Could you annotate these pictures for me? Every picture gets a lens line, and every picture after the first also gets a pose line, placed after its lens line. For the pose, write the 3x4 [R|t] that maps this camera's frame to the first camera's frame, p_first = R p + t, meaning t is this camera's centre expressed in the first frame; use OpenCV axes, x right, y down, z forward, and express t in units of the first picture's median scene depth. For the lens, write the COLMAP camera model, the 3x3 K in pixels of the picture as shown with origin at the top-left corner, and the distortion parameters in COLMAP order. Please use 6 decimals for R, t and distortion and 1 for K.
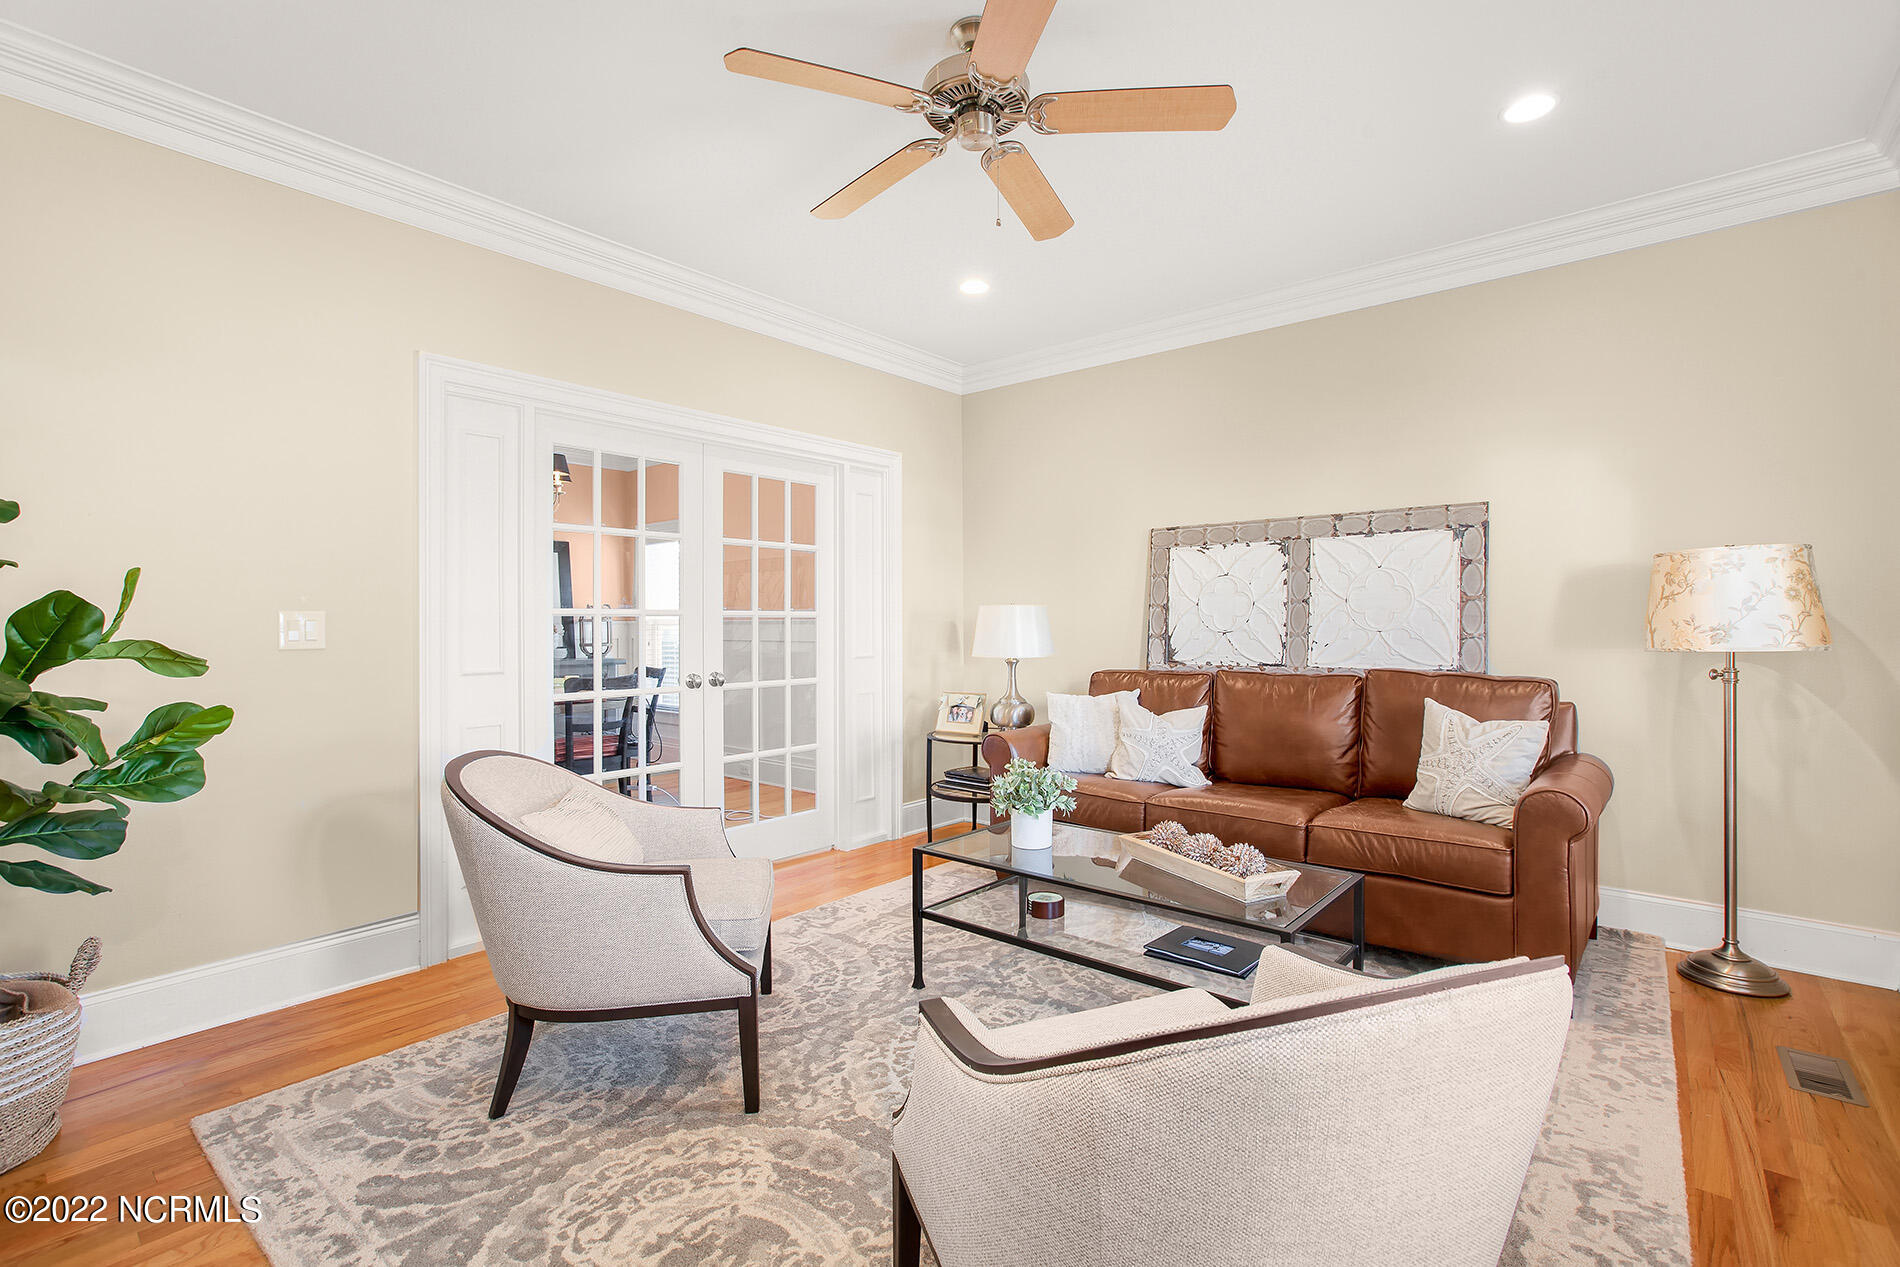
lens RADIAL K [[863.9, 0, 949.6], [0, 863.9, 625.0], [0, 0, 1]] dist [-0.051683, 0.000315]
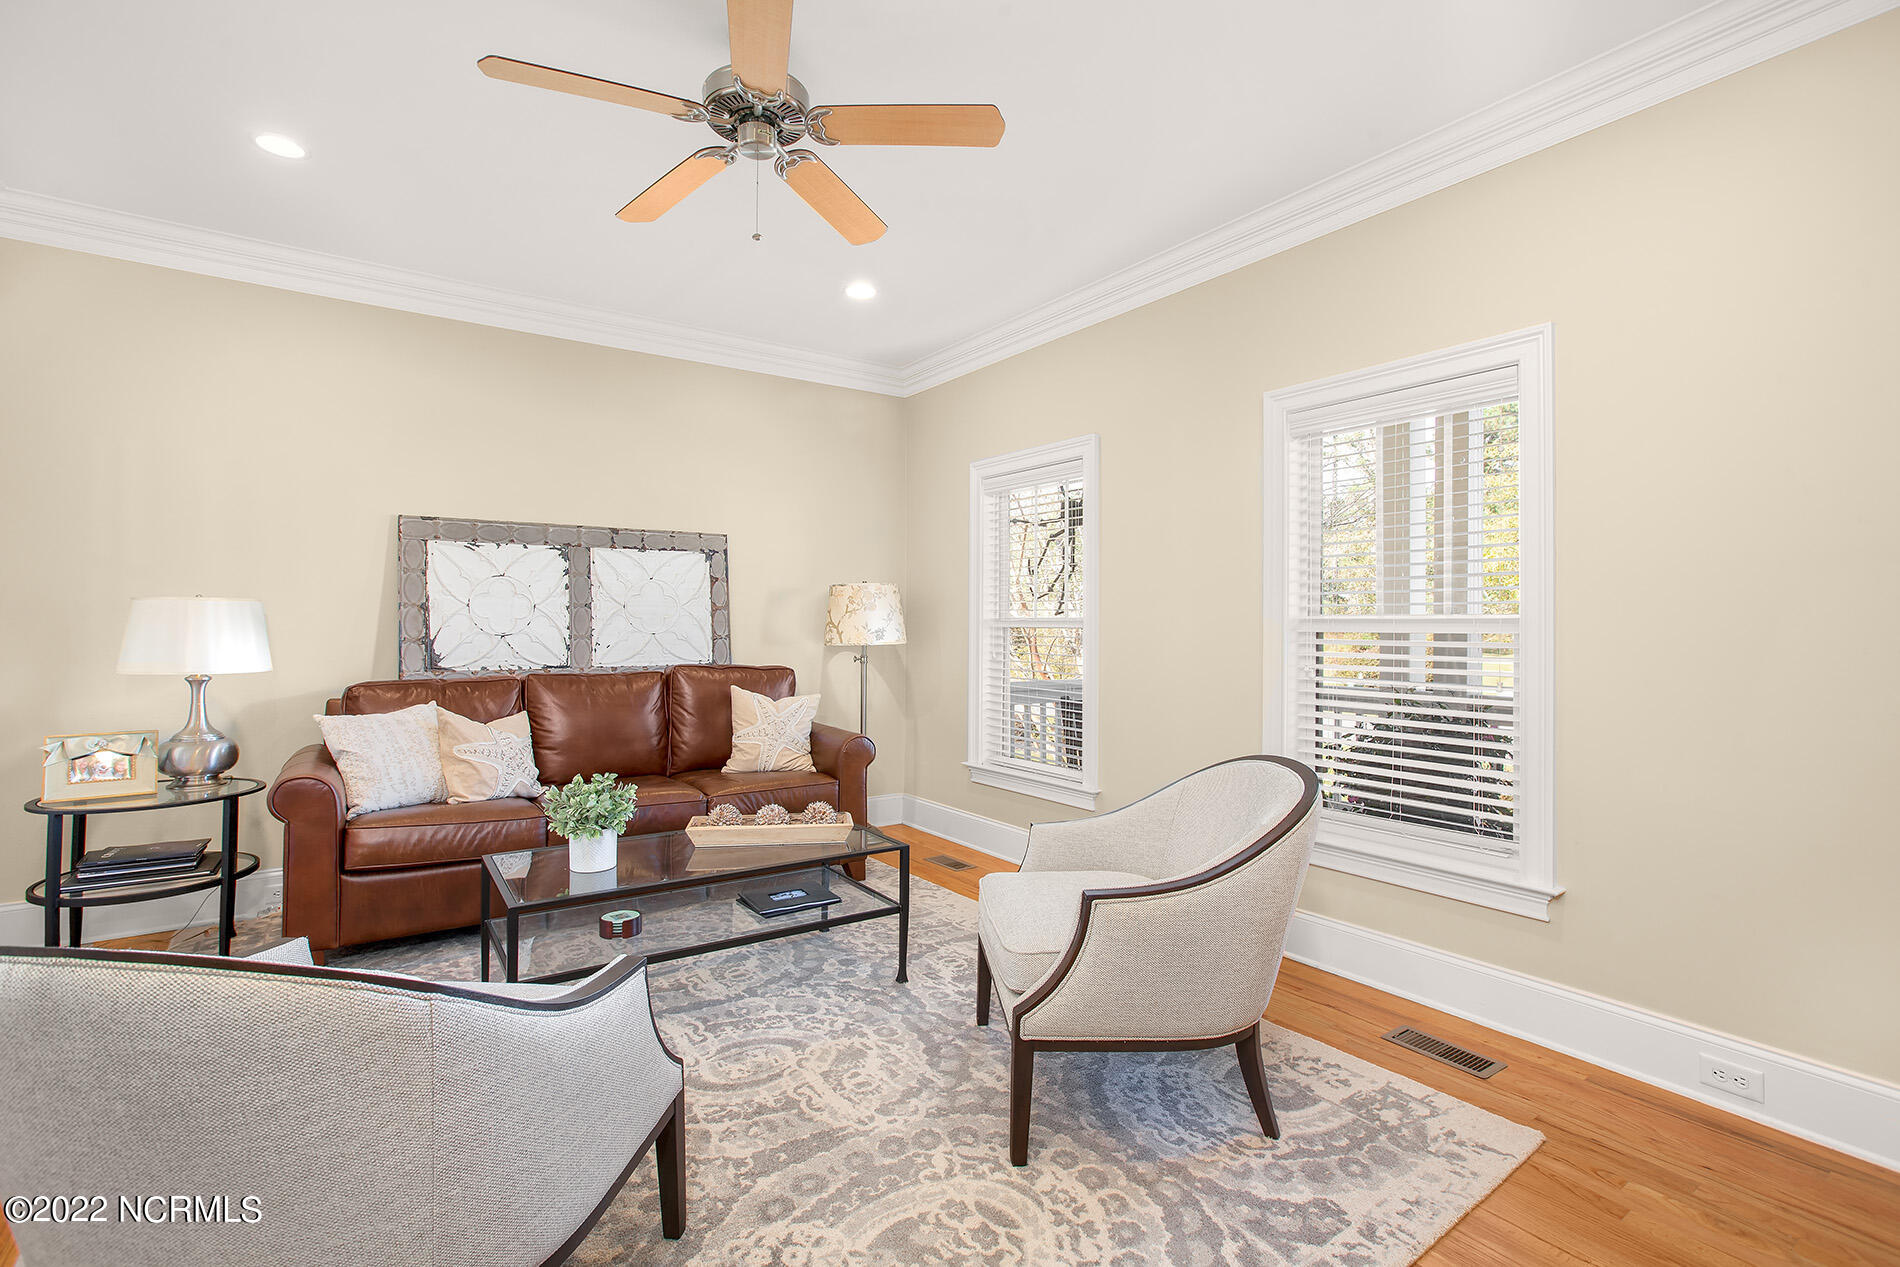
lens RADIAL K [[869.3, 0, 942.1], [0, 869.3, 629.5], [0, 0, 1]] dist [-0.029141, 0.000363]
pose [[0.240750, 0.002779, 0.970583, -0.585533], [-0.001477, 0.999996, -0.002496, 0.004417], [-0.970586, -0.000833, 0.240753, 0.346136]]
